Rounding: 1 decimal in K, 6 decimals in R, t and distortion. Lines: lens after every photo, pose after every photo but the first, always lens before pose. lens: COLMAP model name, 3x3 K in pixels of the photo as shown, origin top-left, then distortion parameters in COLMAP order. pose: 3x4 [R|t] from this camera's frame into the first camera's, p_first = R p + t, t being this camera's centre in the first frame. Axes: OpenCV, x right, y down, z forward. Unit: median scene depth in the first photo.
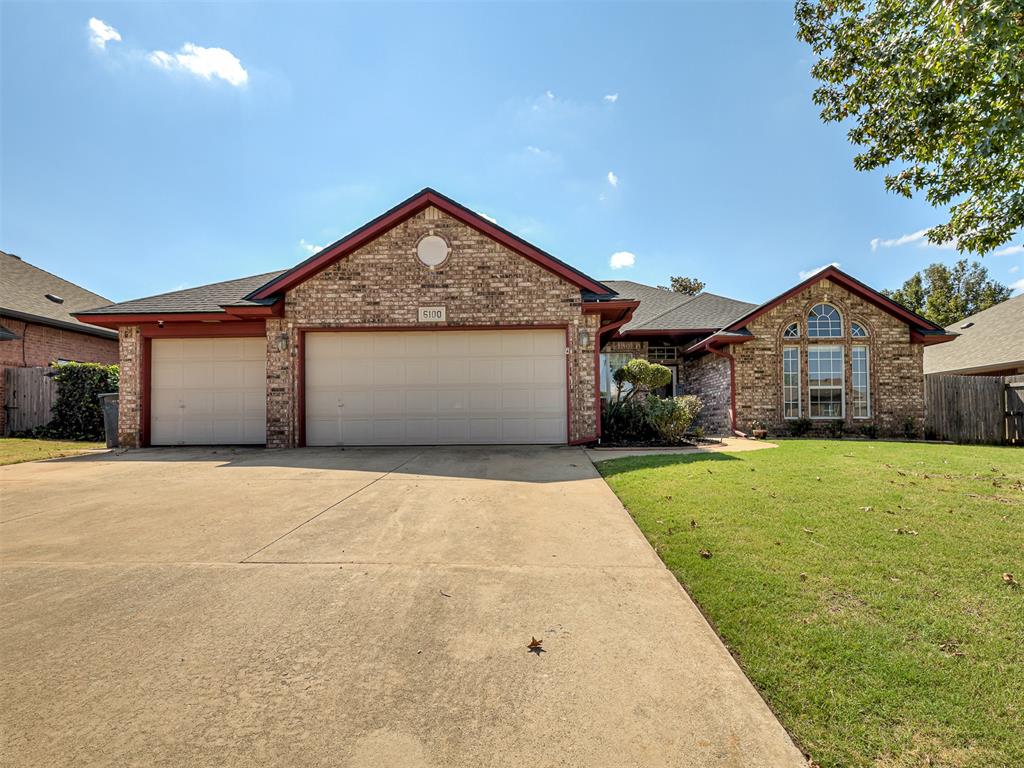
lens RADIAL K [[522.8, 0, 516.7], [0, 522.8, 386.5], [0, 0, 1]] dist [-0.006703, 0.000443]
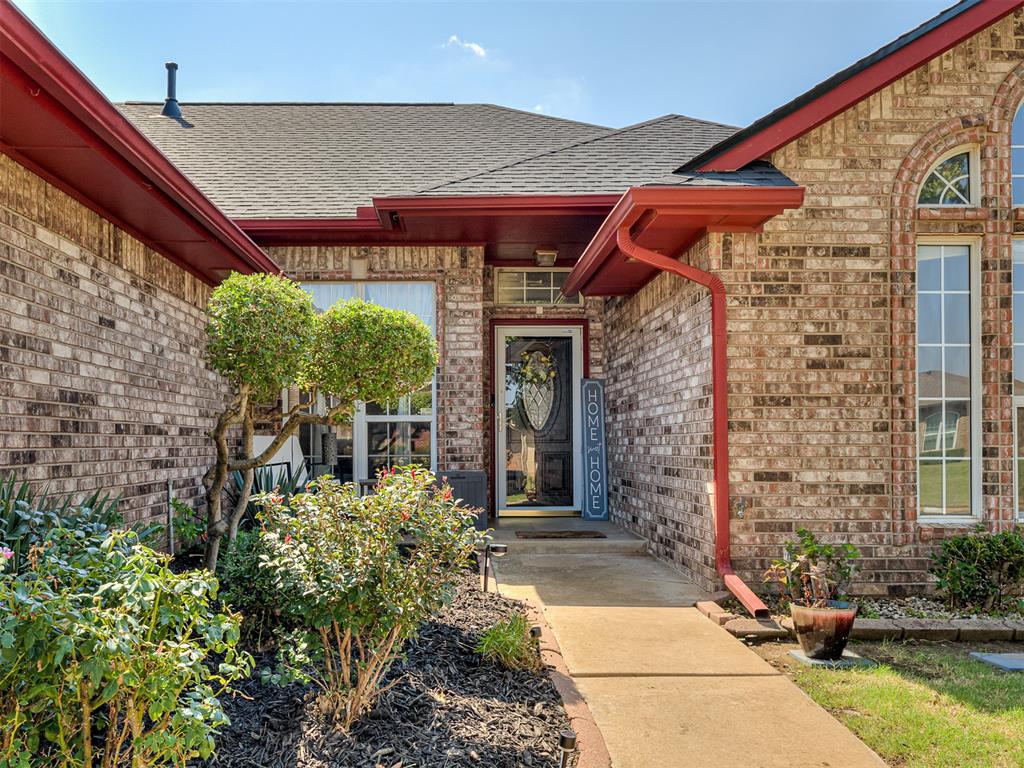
lens RADIAL K [[763.5, 0, 508.5], [0, 763.5, 378.5], [0, 0, 1]] dist [-0.001035, -0.004004]
pose [[0.999708, 0.004421, 0.023753, 0.301338], [-0.004720, 0.999910, 0.012524, -0.013162], [-0.023696, -0.012633, 0.999639, 0.628601]]
